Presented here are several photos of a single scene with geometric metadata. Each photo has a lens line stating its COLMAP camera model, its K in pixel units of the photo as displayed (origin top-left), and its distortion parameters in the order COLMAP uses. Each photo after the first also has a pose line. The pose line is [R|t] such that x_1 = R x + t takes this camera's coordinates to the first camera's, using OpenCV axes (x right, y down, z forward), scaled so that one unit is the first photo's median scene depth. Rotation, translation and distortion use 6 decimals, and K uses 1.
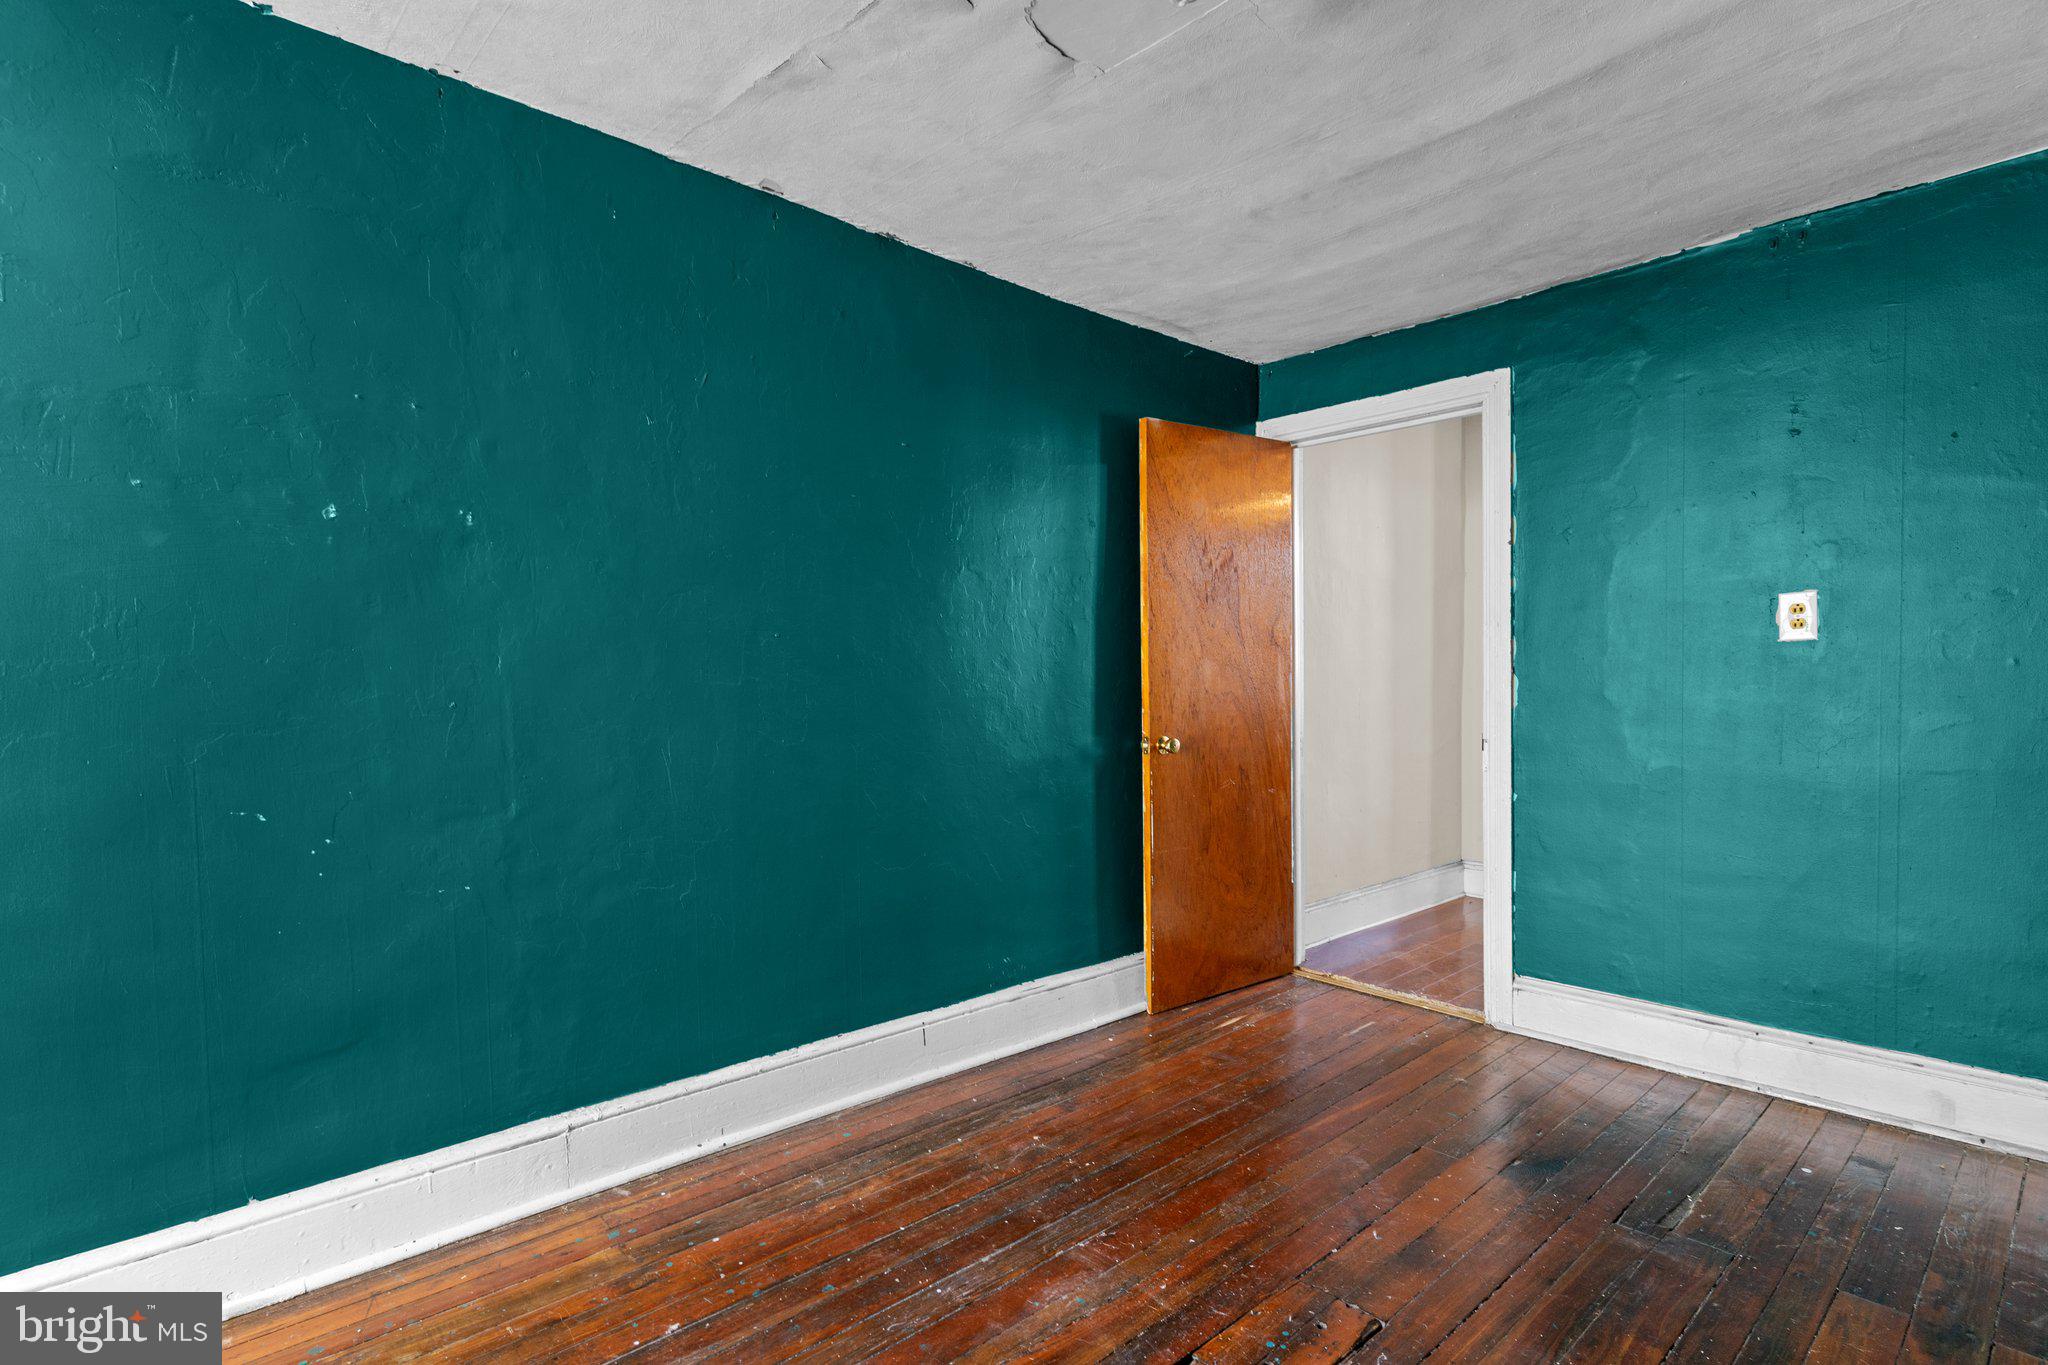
lens RADIAL K [[983.8, 0, 1018.2], [0, 983.8, 695.1], [0, 0, 1]] dist [0.004642, -0.000039]
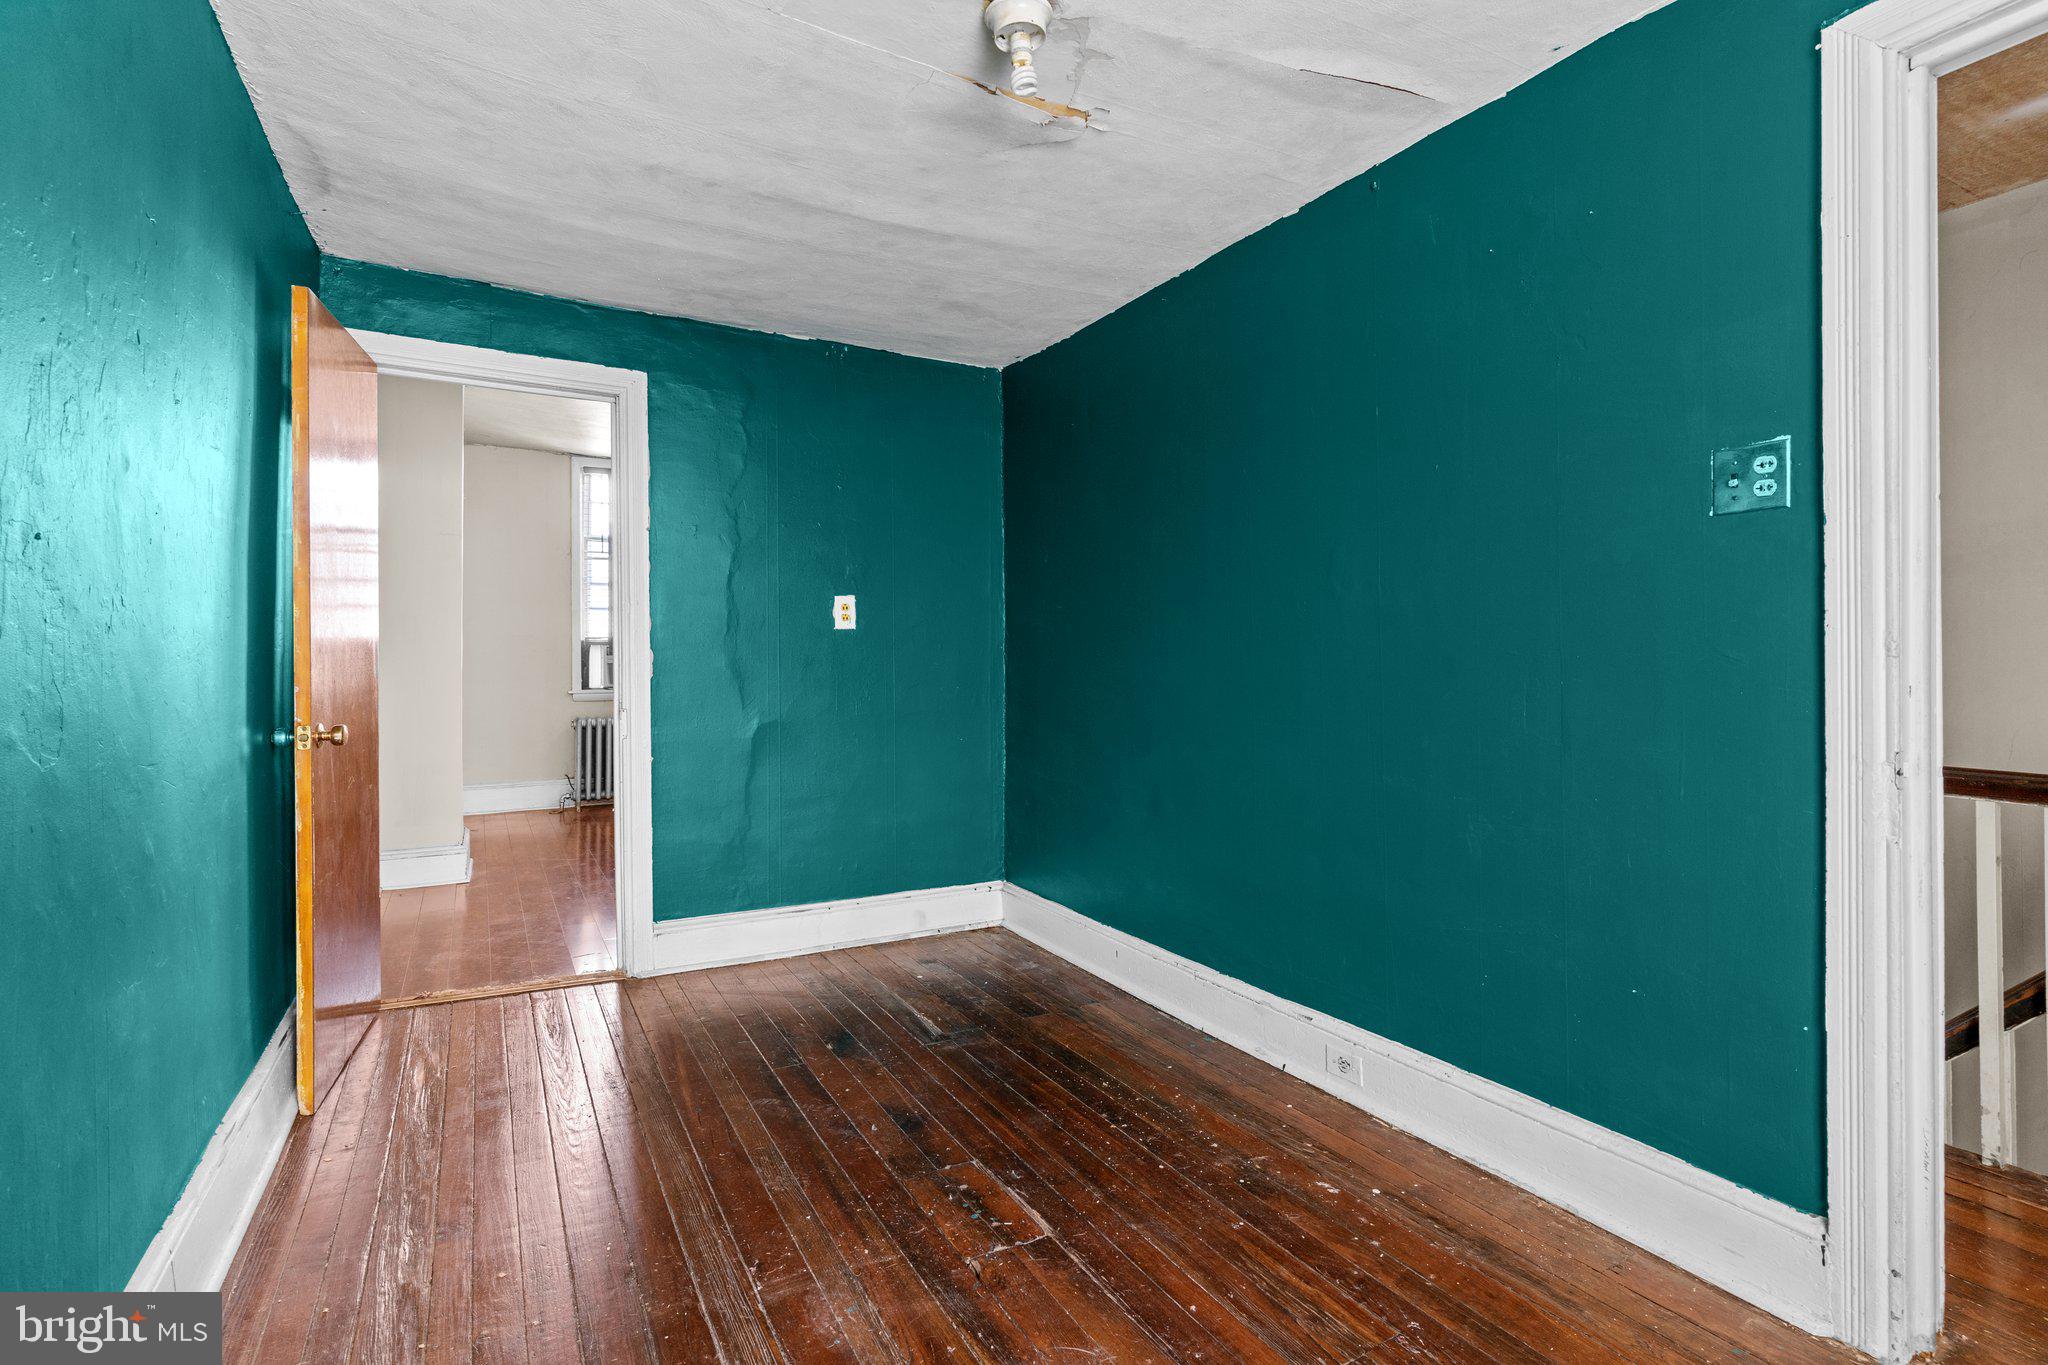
lens RADIAL K [[983.8, 0, 991.7], [0, 983.8, 621.3], [0, 0, 1]] dist [0.004642, -0.000039]
pose [[0.251908, 0.046576, 0.966630, -0.563162], [0.006037, 0.998746, -0.049697, 0.007155], [-0.967732, 0.018355, 0.251311, 0.419628]]
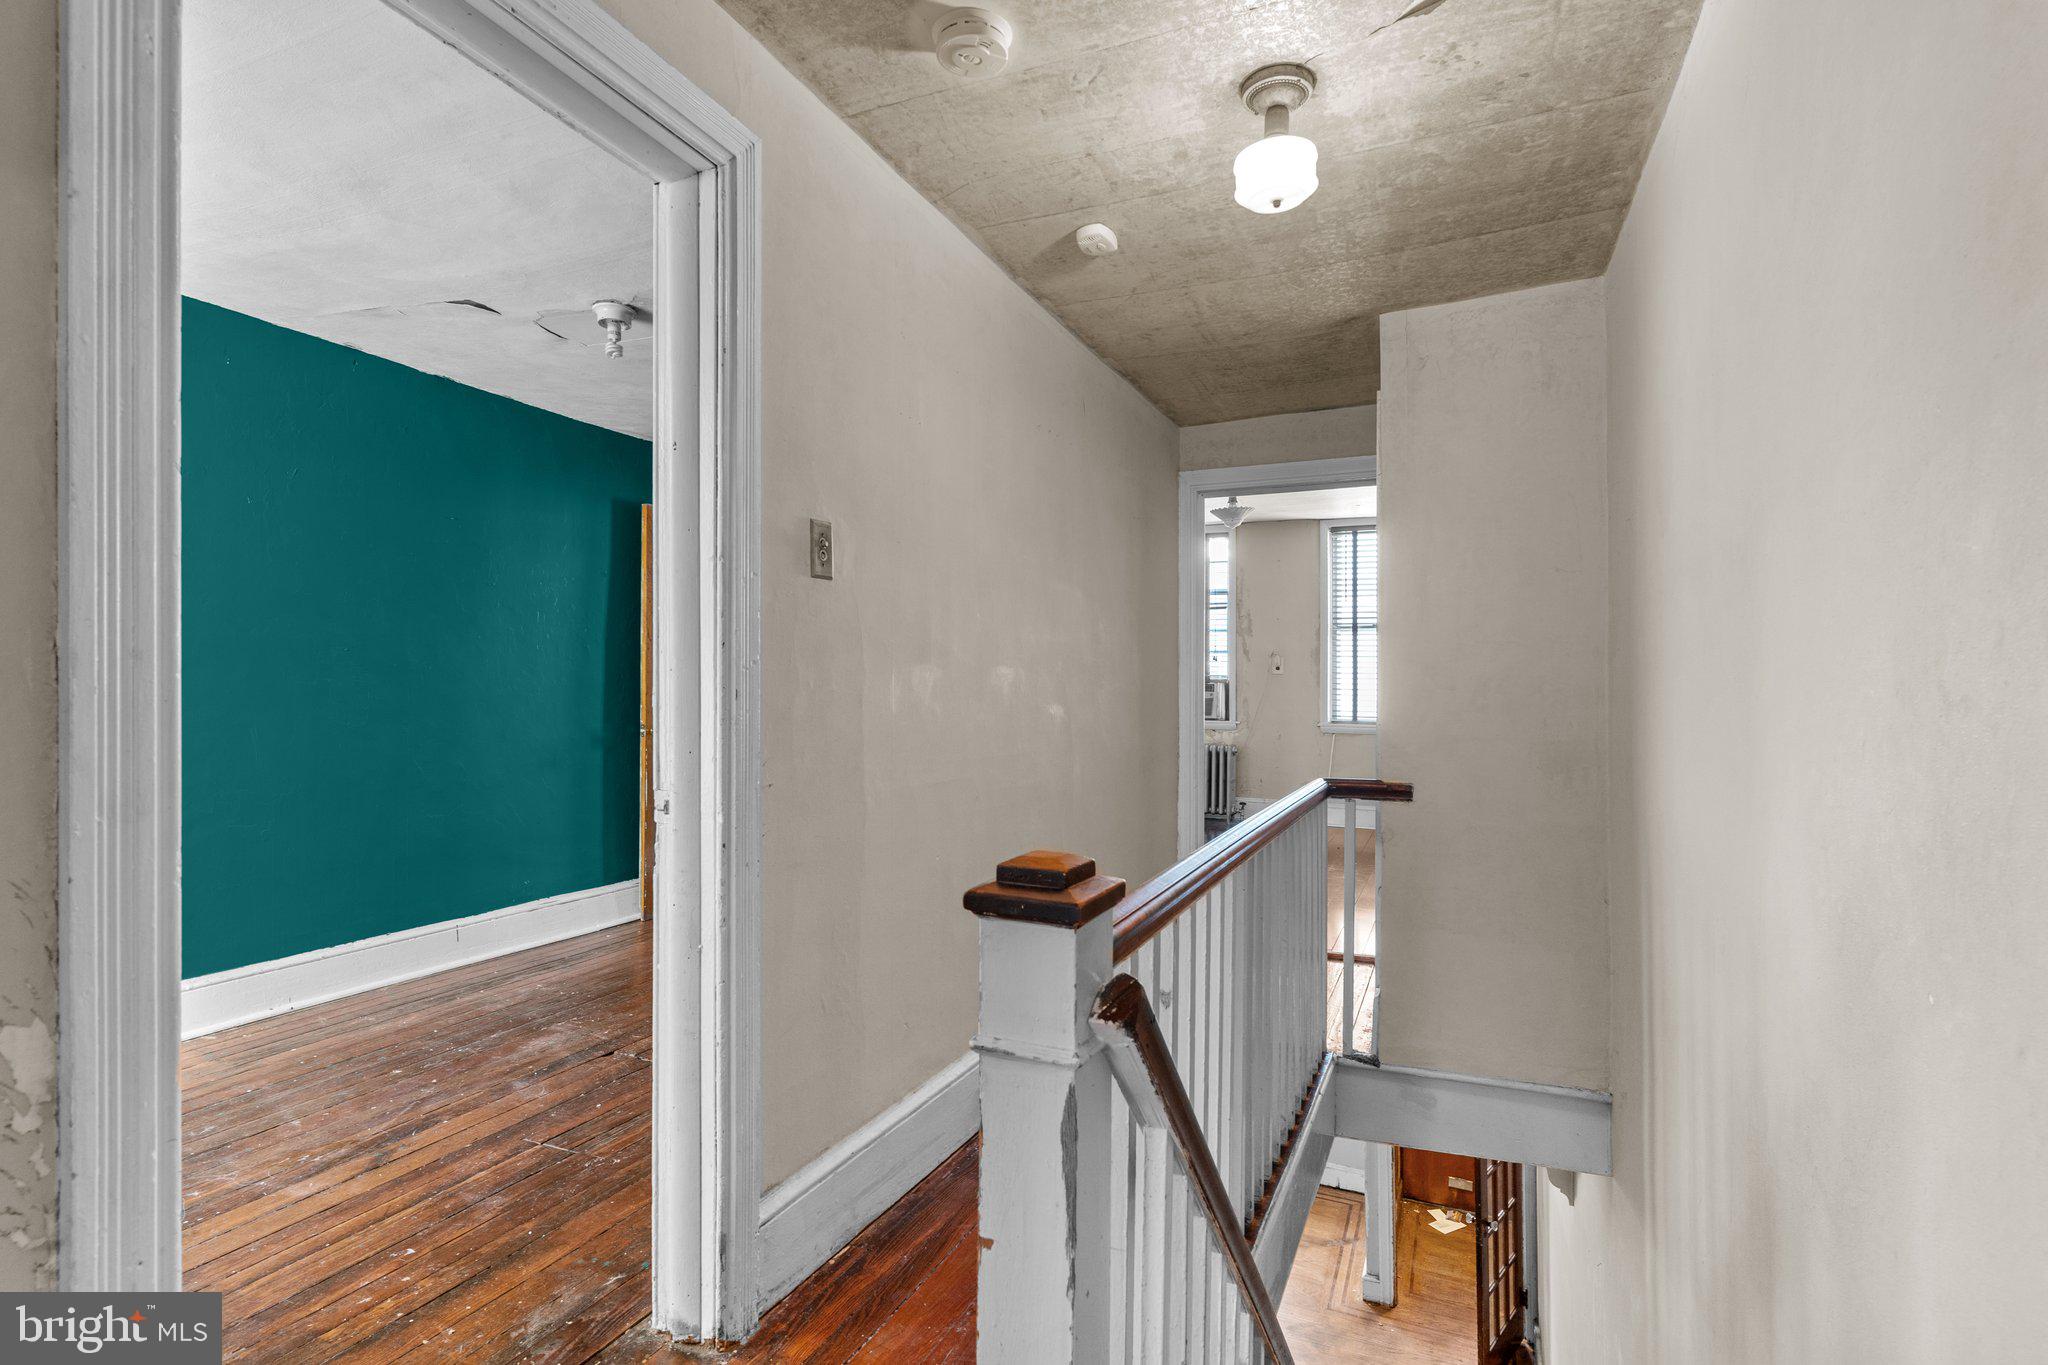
lens RADIAL K [[983.8, 0, 1017.3], [0, 983.8, 676.3], [0, 0, 1]] dist [0.004642, -0.000039]
pose [[0.920597, 0.023137, 0.389829, 0.085034], [-0.013493, 0.999532, -0.027461, 0.004393], [-0.390282, 0.020021, 0.920478, -0.629149]]
